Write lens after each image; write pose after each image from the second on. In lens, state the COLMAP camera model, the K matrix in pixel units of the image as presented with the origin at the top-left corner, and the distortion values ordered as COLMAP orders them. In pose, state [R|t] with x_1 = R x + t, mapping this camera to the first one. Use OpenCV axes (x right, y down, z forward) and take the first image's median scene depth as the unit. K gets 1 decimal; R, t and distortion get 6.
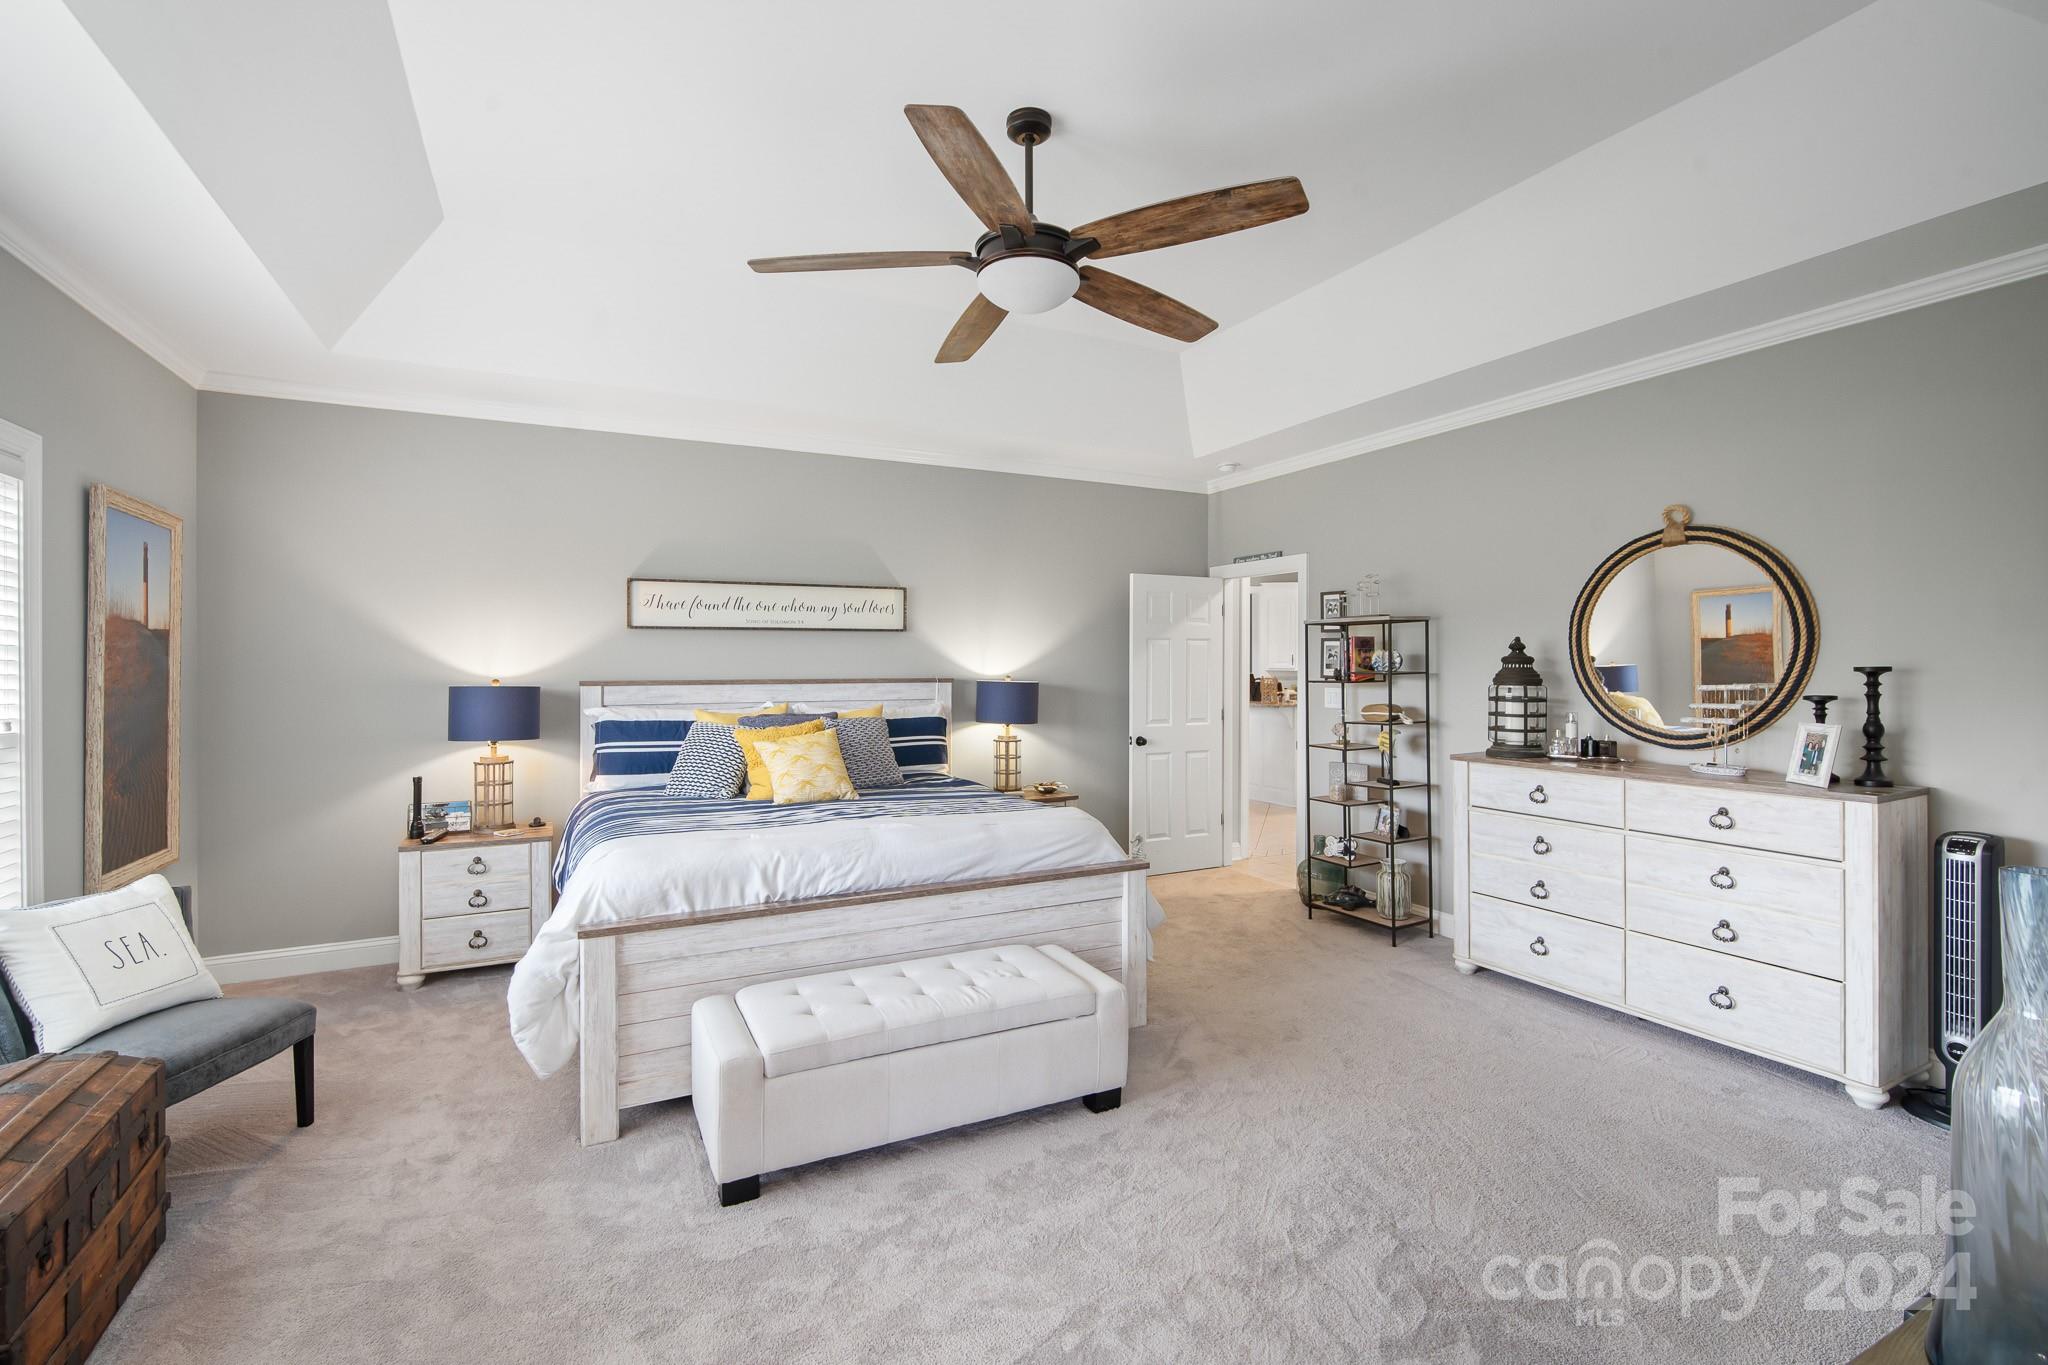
lens RADIAL K [[910.5, 0, 1022.1], [0, 910.5, 661.4], [0, 0, 1]] dist [-0.010314, 0.001688]
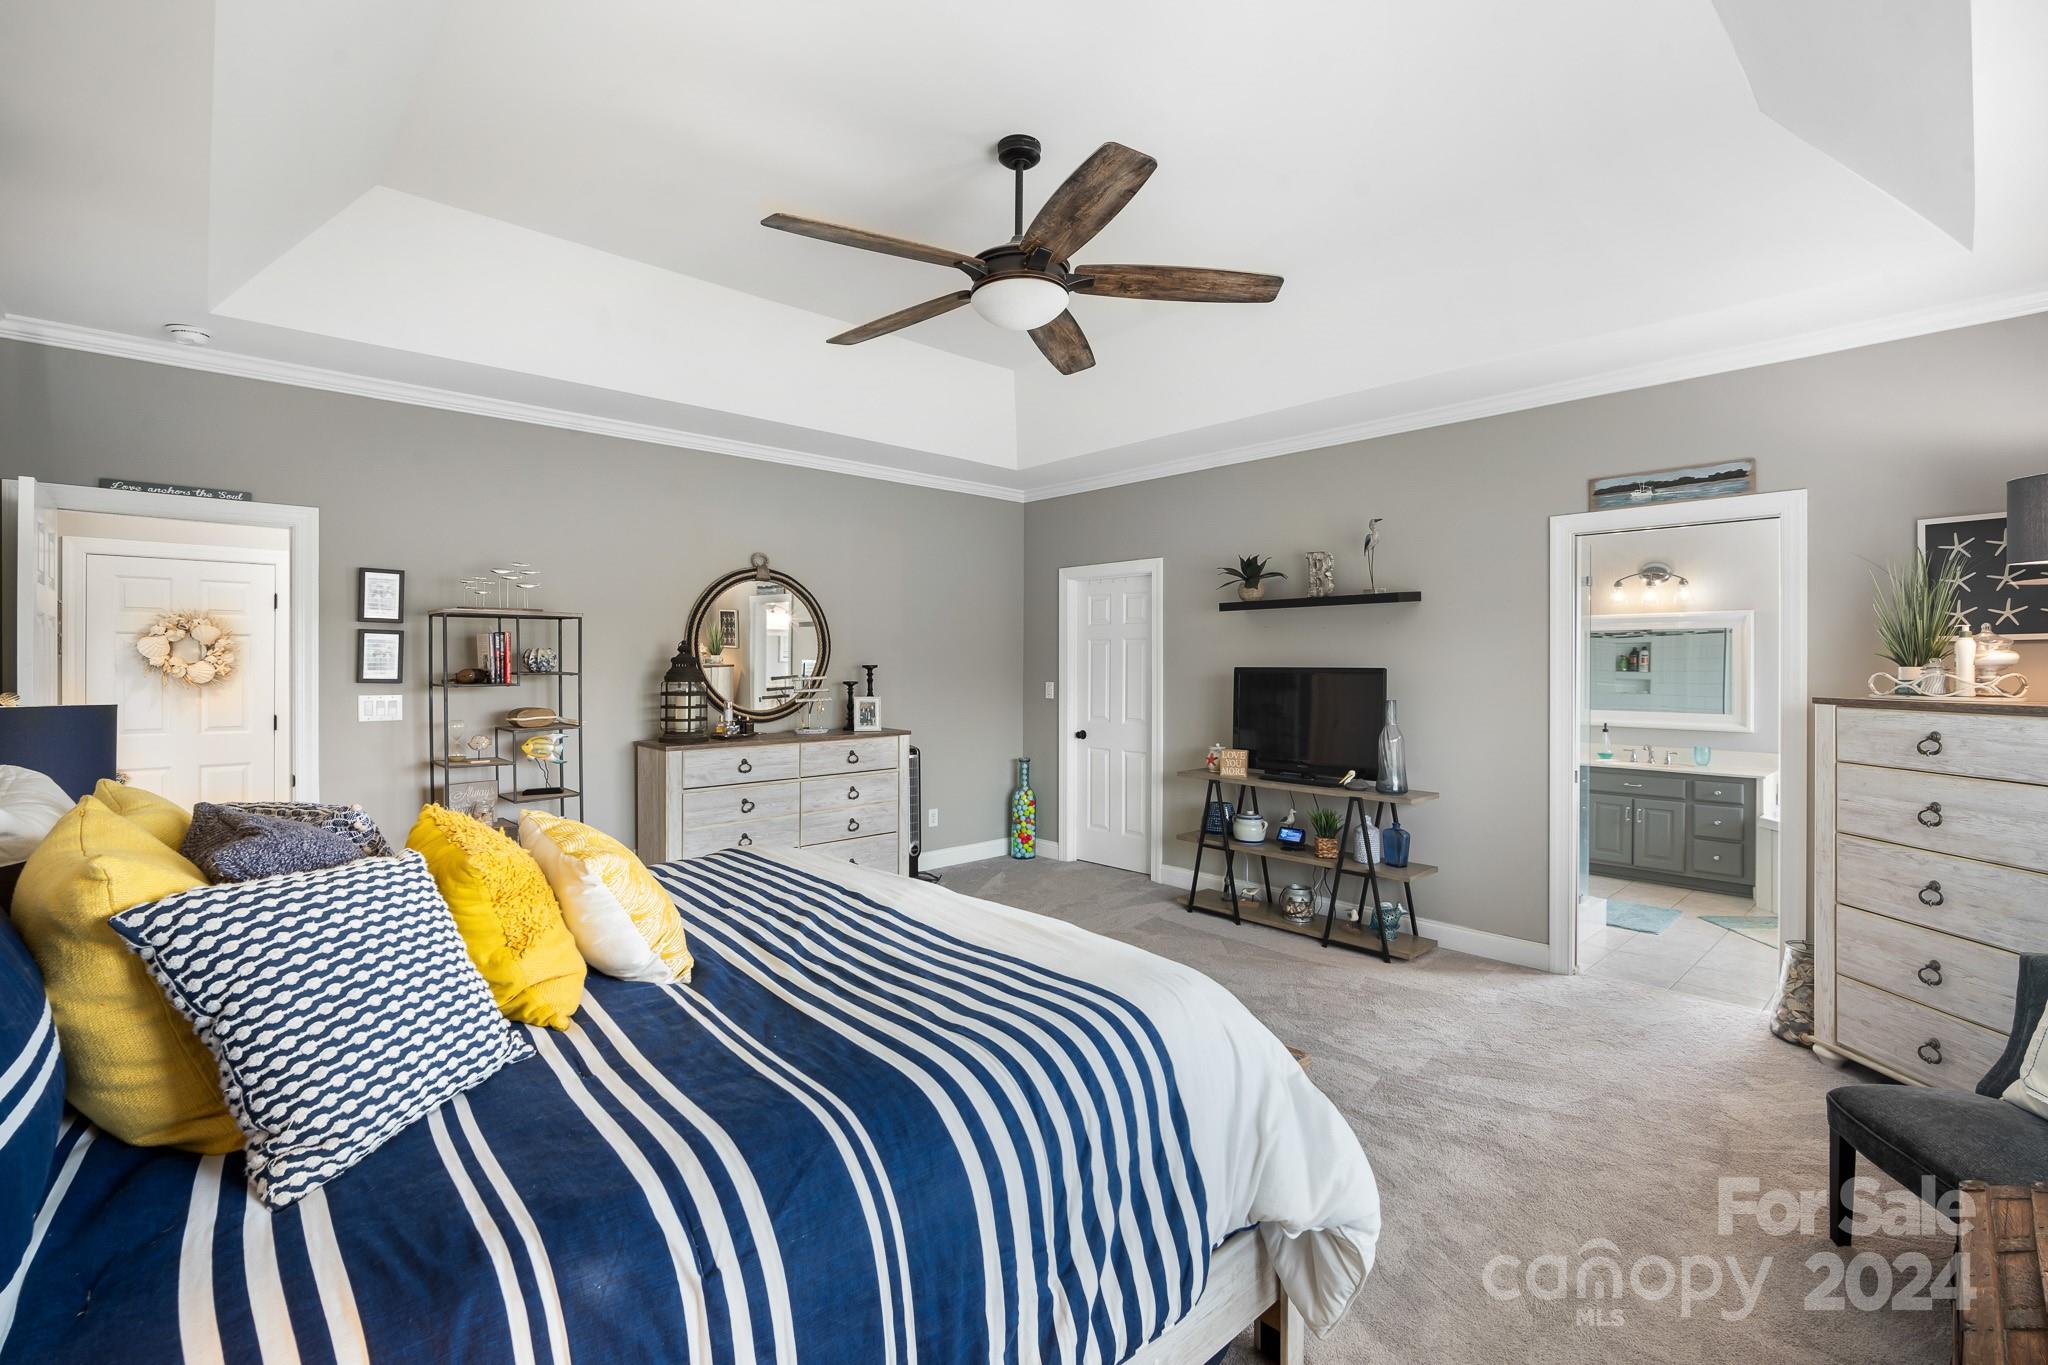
lens RADIAL K [[910.5, 0, 1022.1], [0, 910.5, 661.4], [0, 0, 1]] dist [-0.010314, 0.001688]
pose [[-0.273491, -0.002327, 0.961872, -0.768005], [-0.006846, 0.999976, 0.000472, -0.003479], [-0.961850, -0.006456, -0.273500, 0.979428]]
